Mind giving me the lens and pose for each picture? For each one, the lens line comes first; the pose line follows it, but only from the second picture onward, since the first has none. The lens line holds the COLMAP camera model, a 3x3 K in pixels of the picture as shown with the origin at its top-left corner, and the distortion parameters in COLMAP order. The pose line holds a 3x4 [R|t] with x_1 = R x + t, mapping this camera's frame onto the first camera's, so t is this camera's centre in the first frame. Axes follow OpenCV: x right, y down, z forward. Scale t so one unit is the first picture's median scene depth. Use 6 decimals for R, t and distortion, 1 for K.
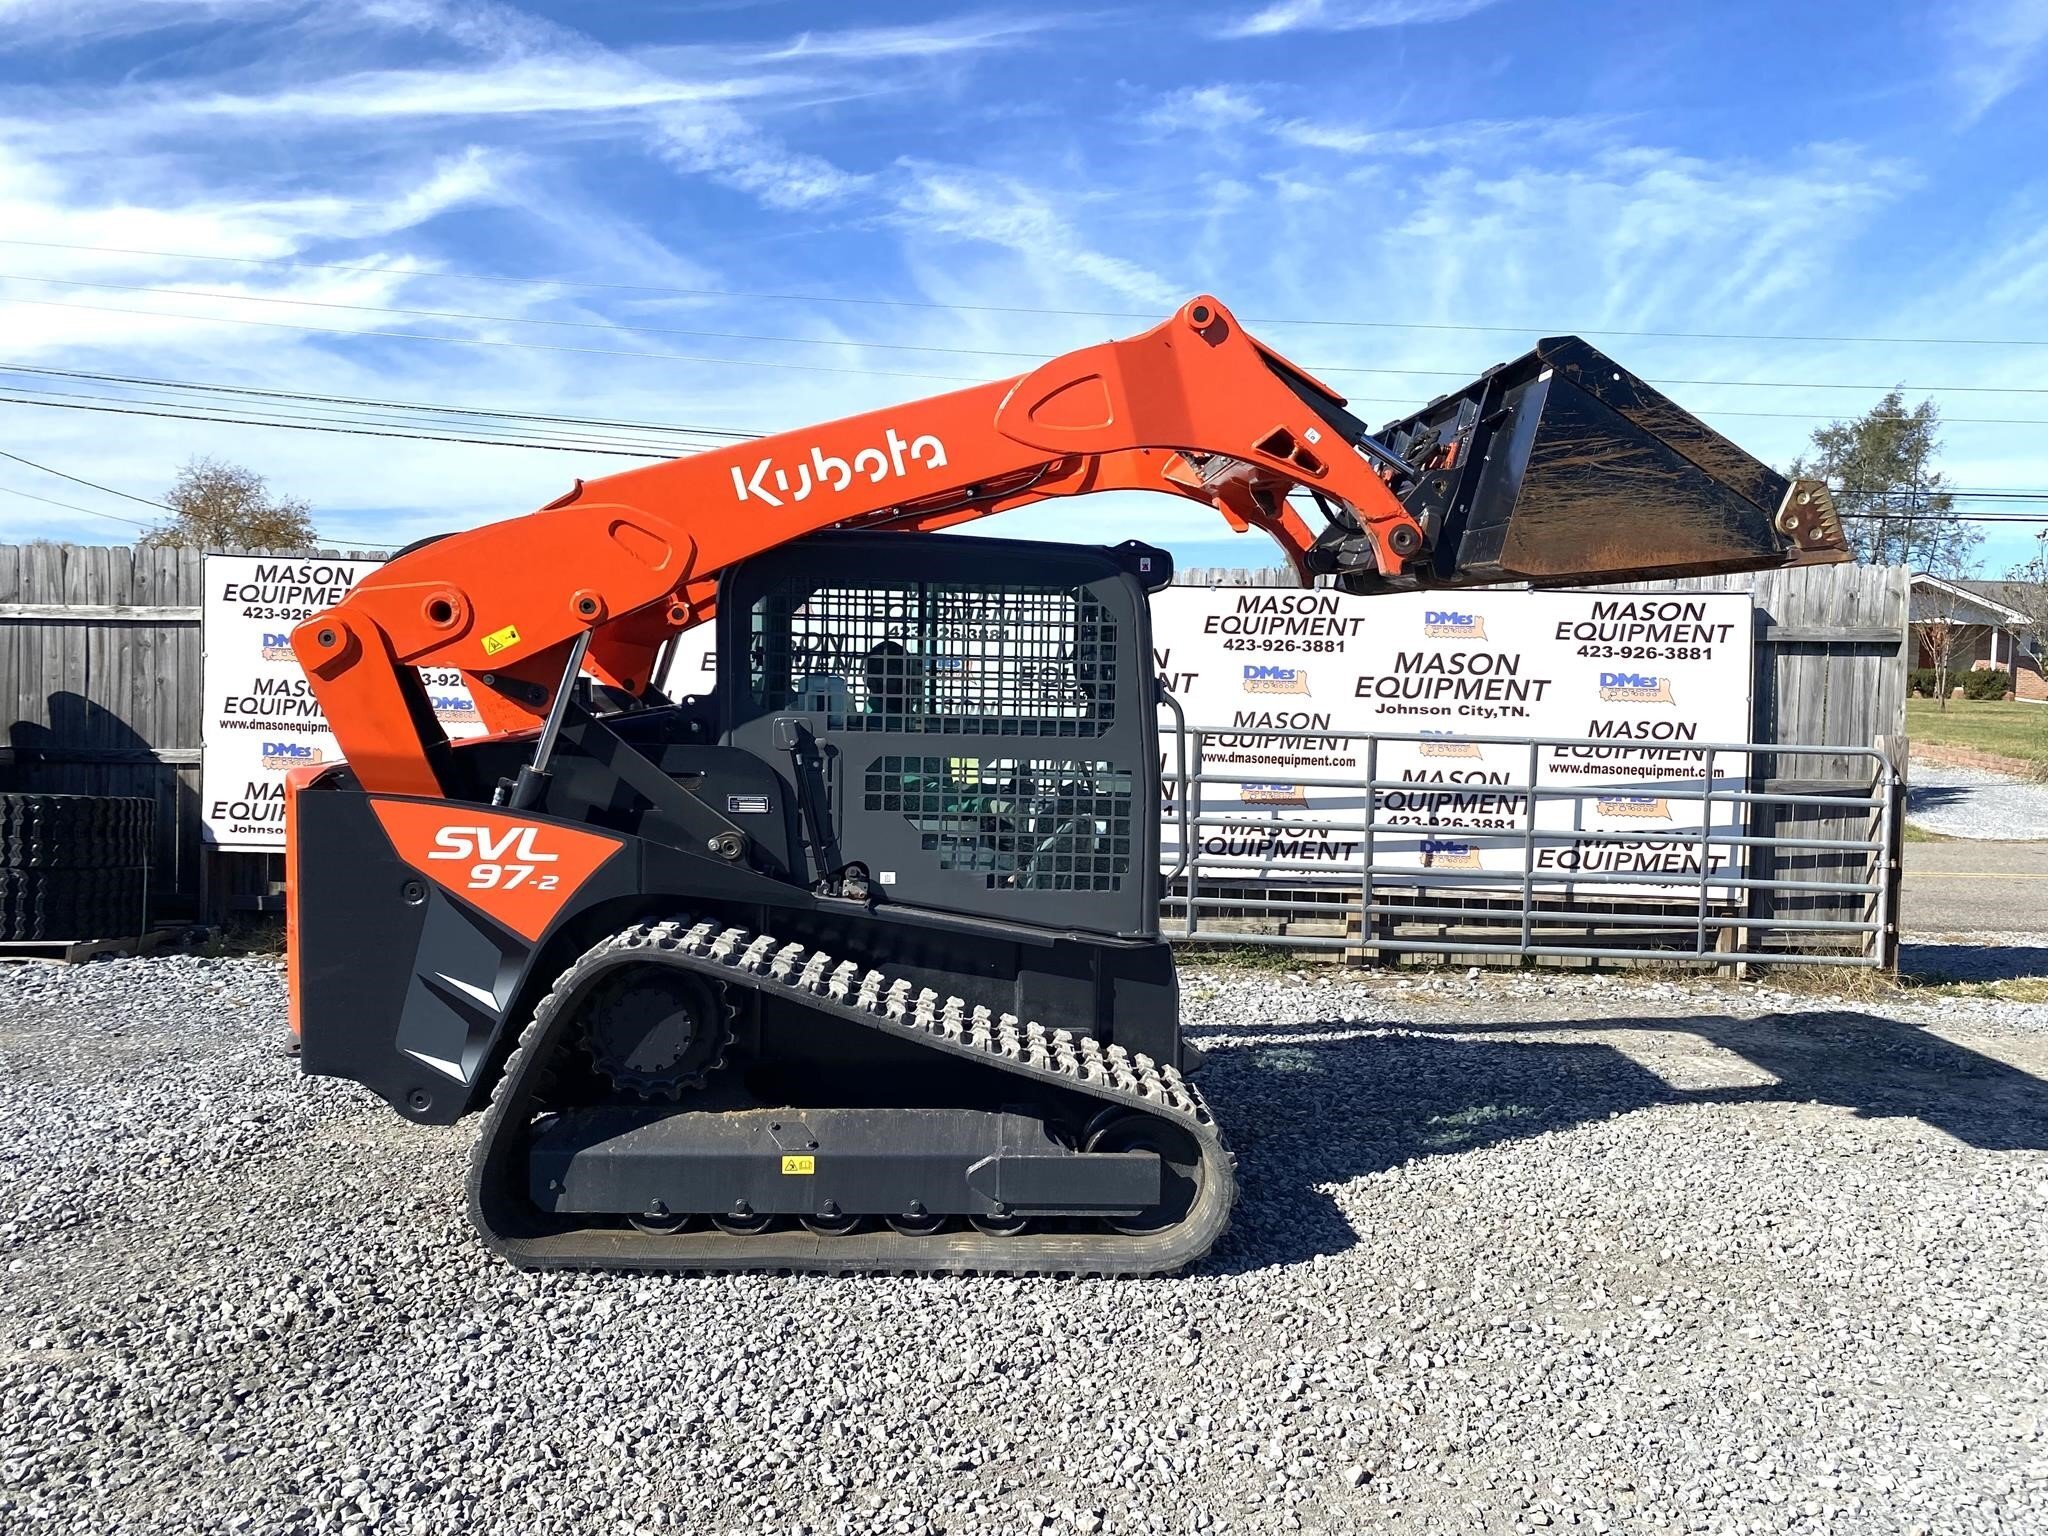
lens RADIAL K [[1569.4, 0, 1042.1], [0, 1569.4, 758.1], [0, 0, 1]] dist [0.033200, -0.025287]
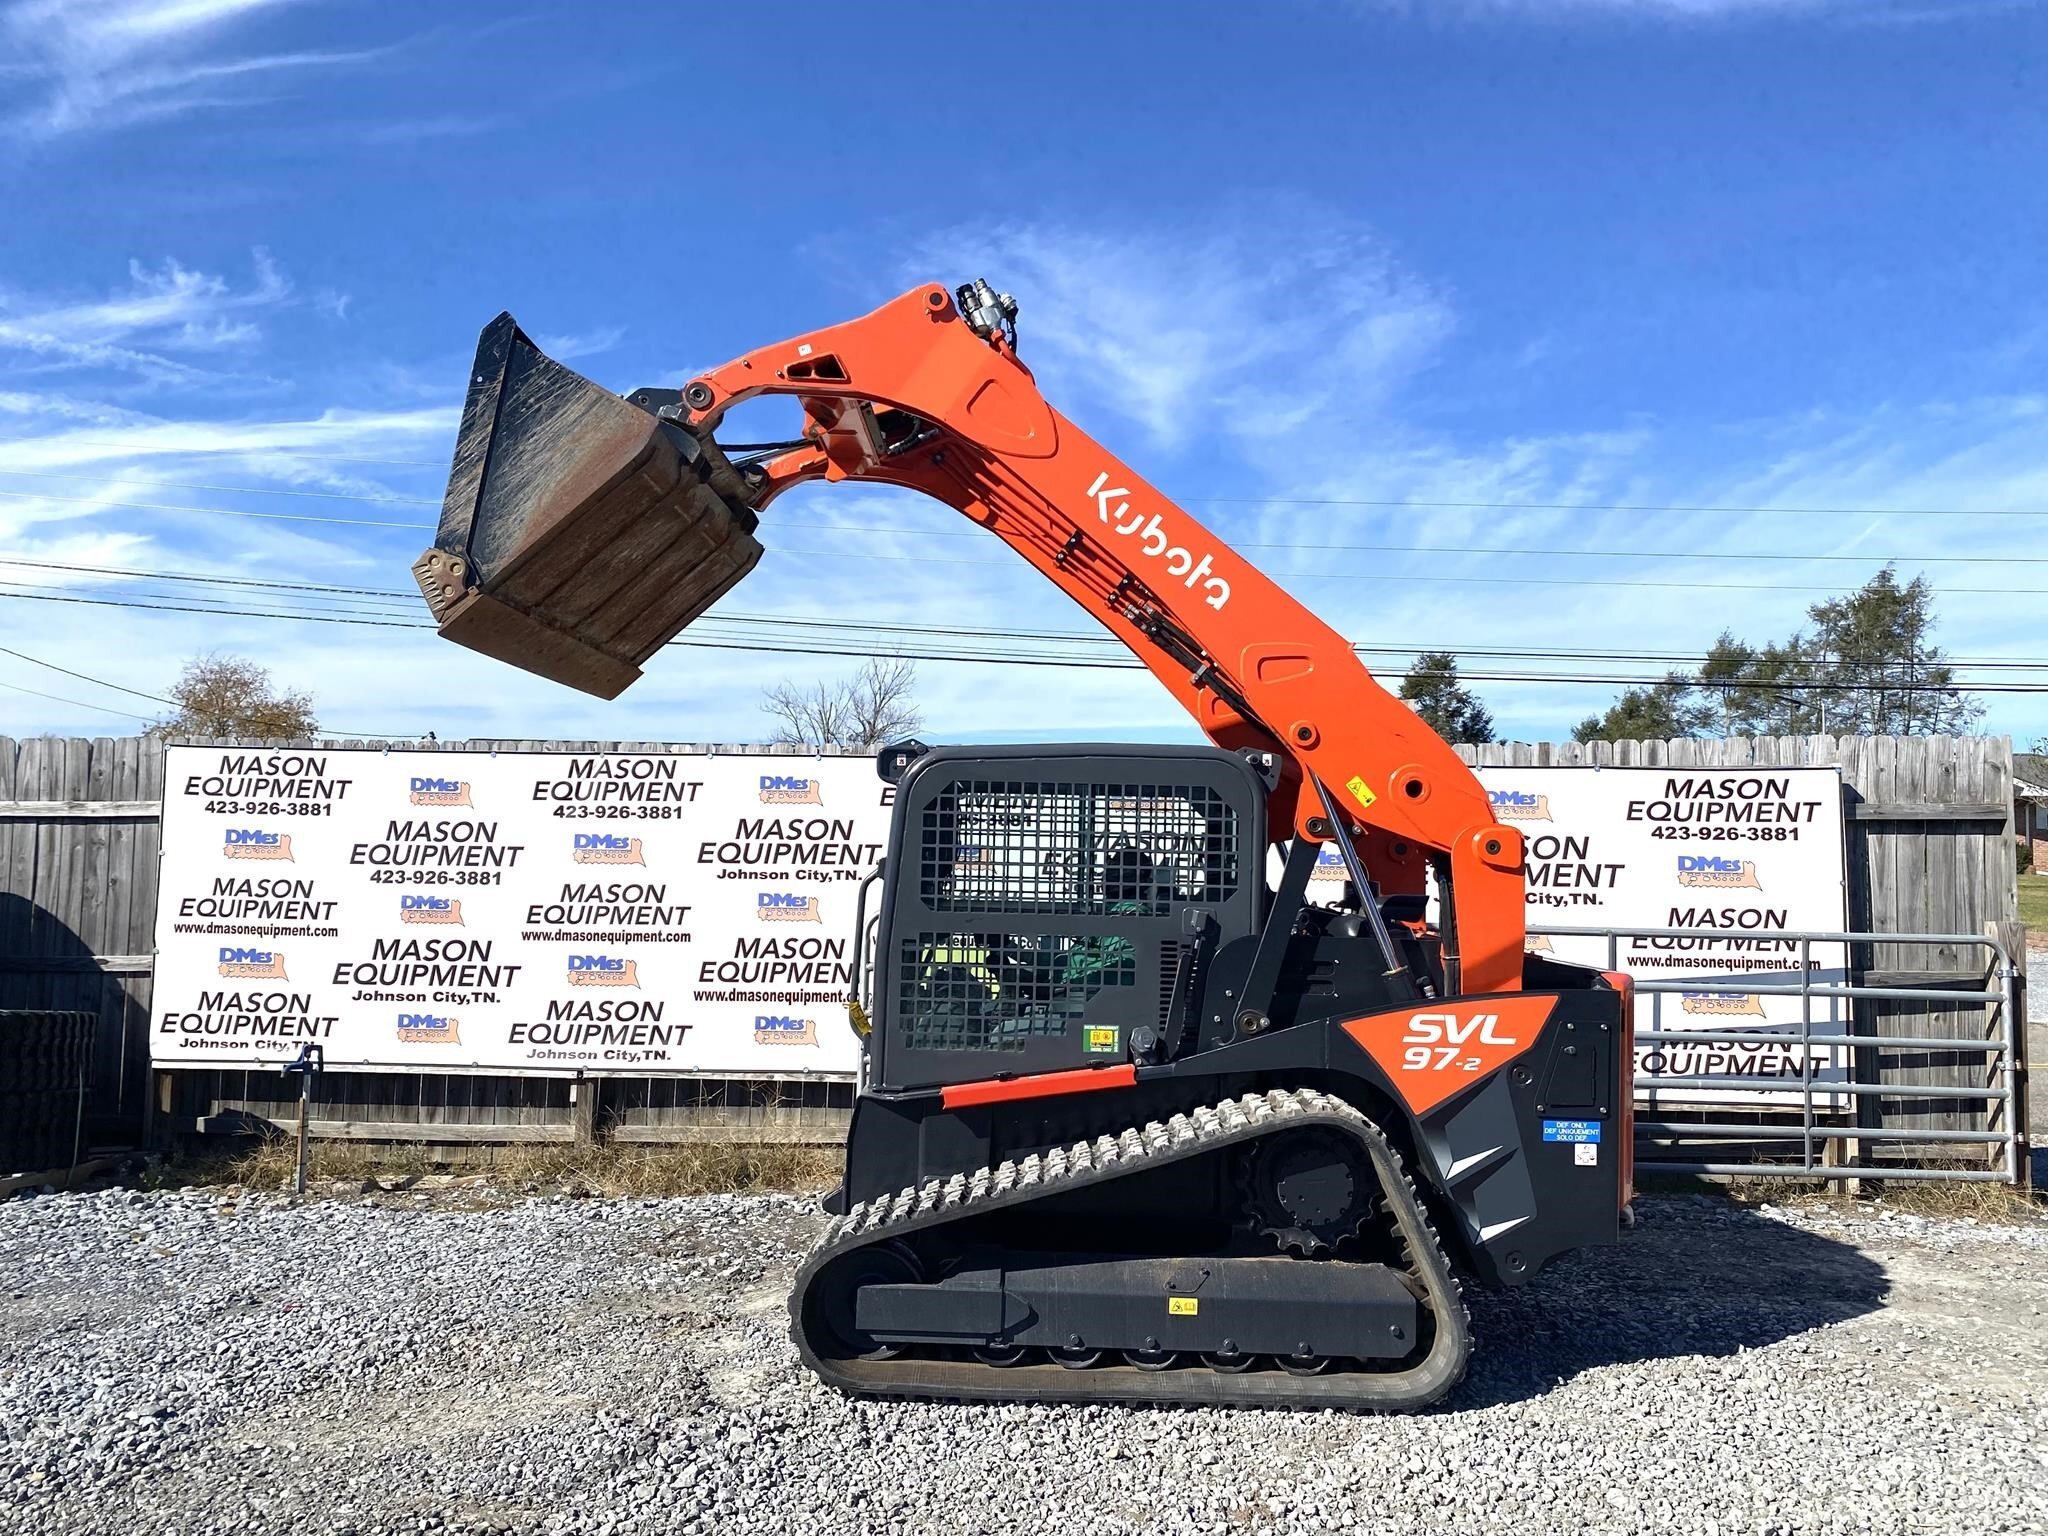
lens RADIAL K [[1569.4, 0, 1036.5], [0, 1569.4, 776.7], [0, 0, 1]] dist [0.033200, -0.025287]
pose [[0.999935, -0.011157, -0.002502, -0.016139], [0.010838, 0.994570, -0.103507, -0.008978], [0.003643, 0.103473, 0.994626, 0.081326]]
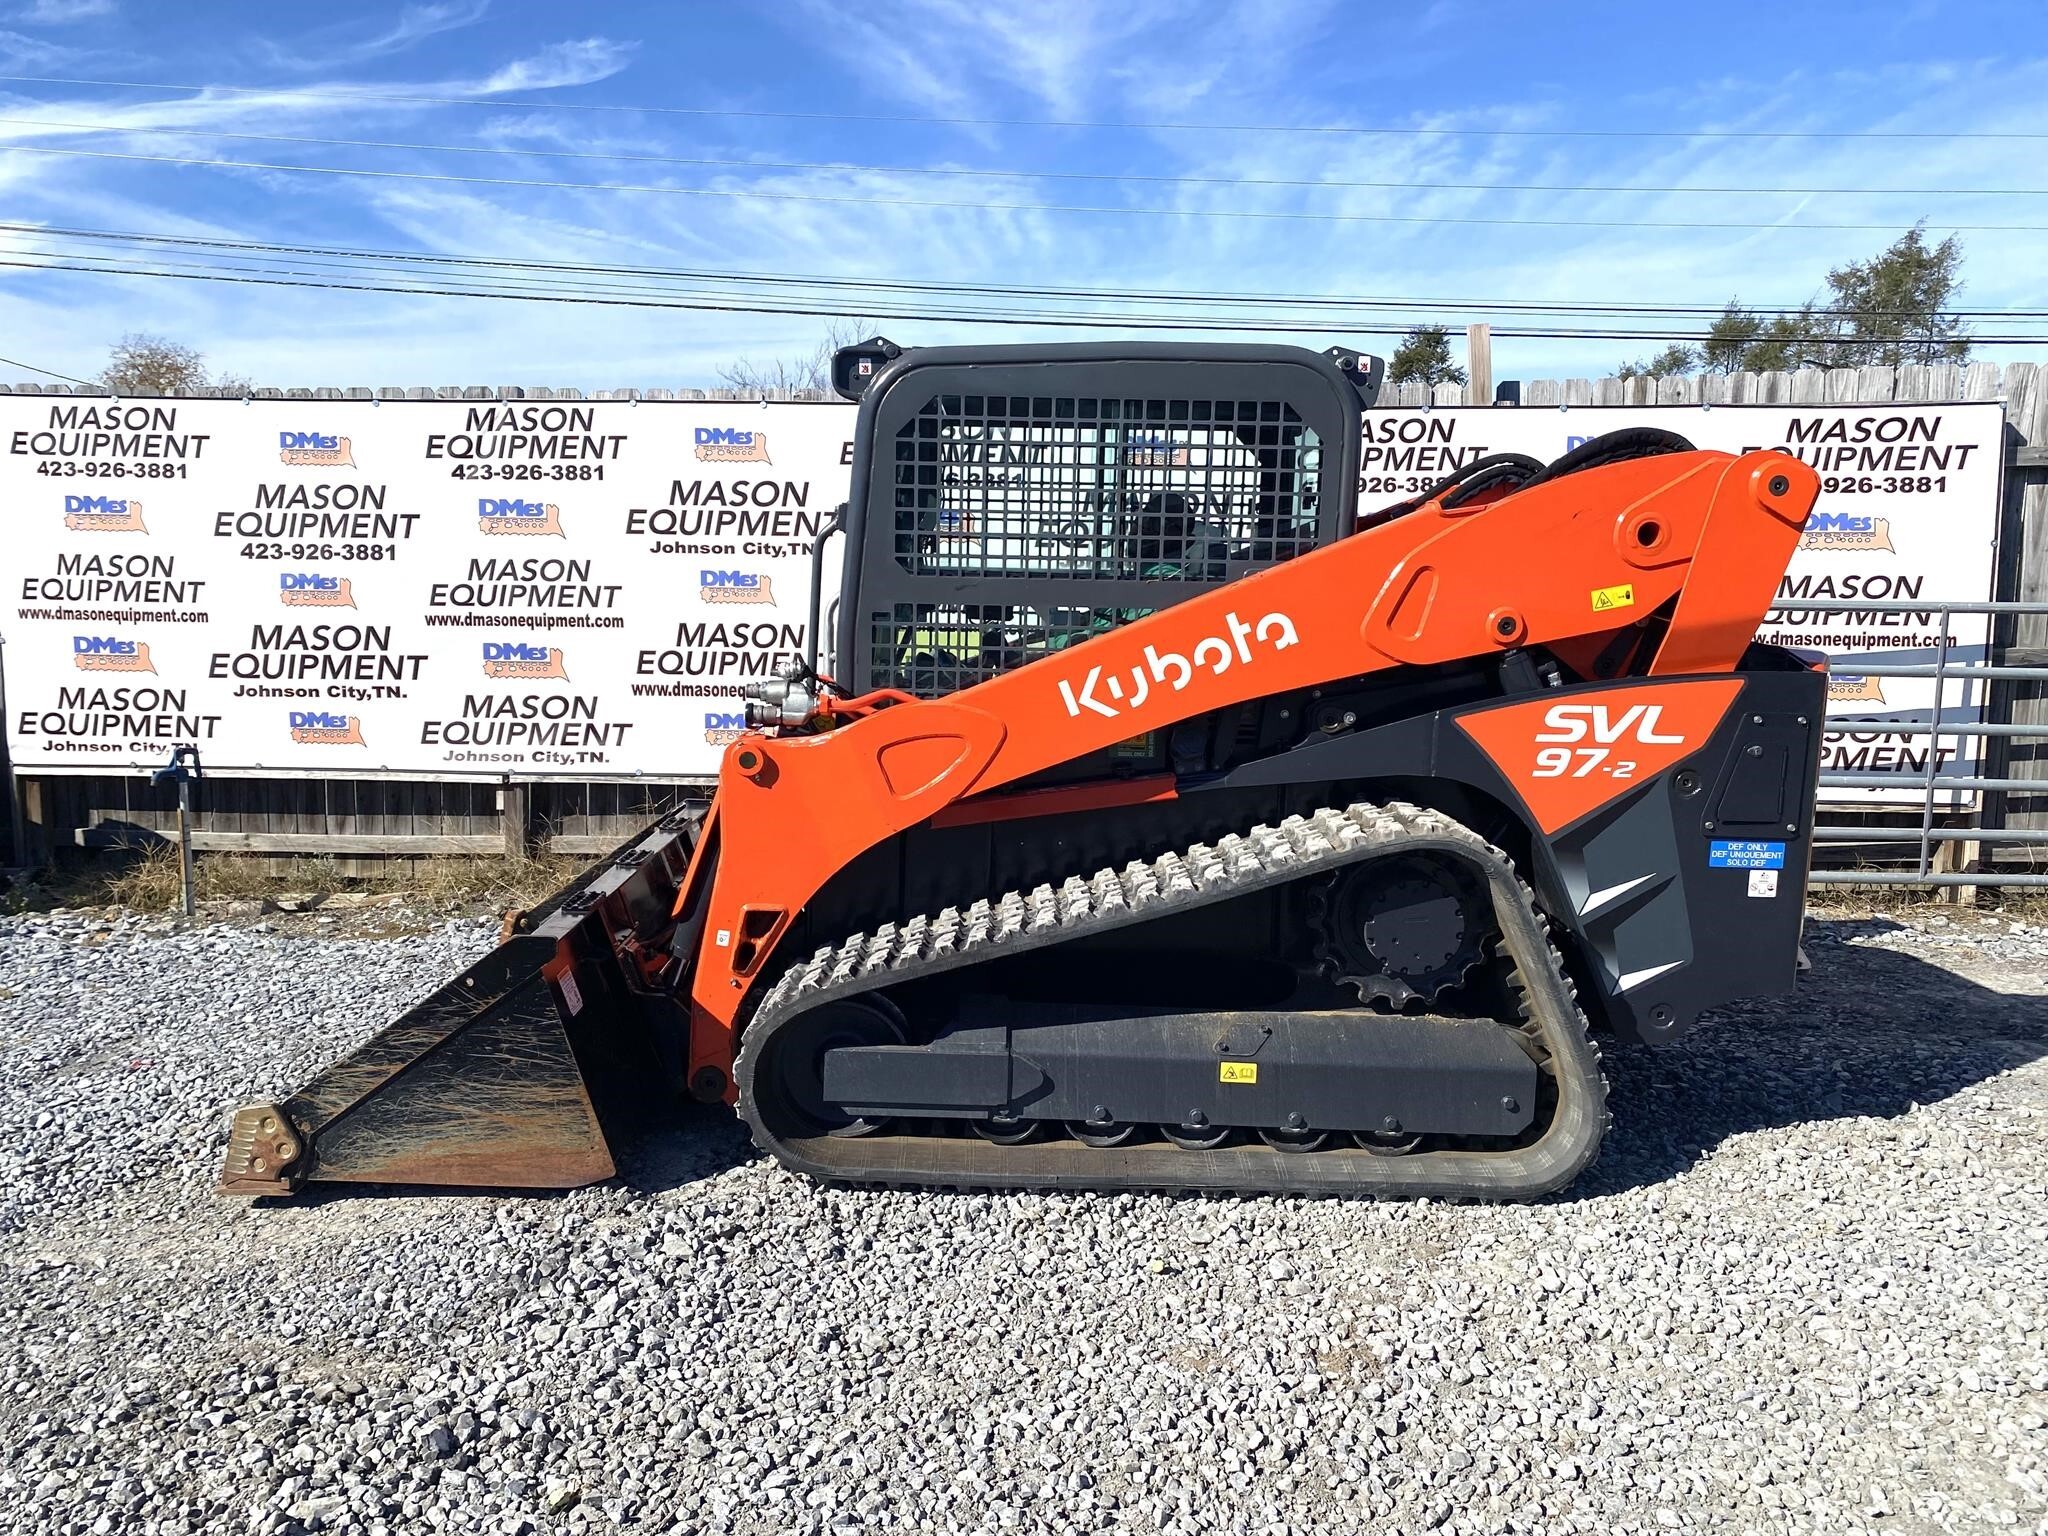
lens RADIAL K [[1565.5, 0, 1003.7], [0, 1565.5, 781.5], [0, 0, 1]] dist [0.037549, -0.036544]
pose [[0.999814, -0.017775, -0.007525, -0.027907], [0.018401, 0.995447, 0.093523, -0.002960], [0.005828, -0.093644, 0.995589, 0.223575]]
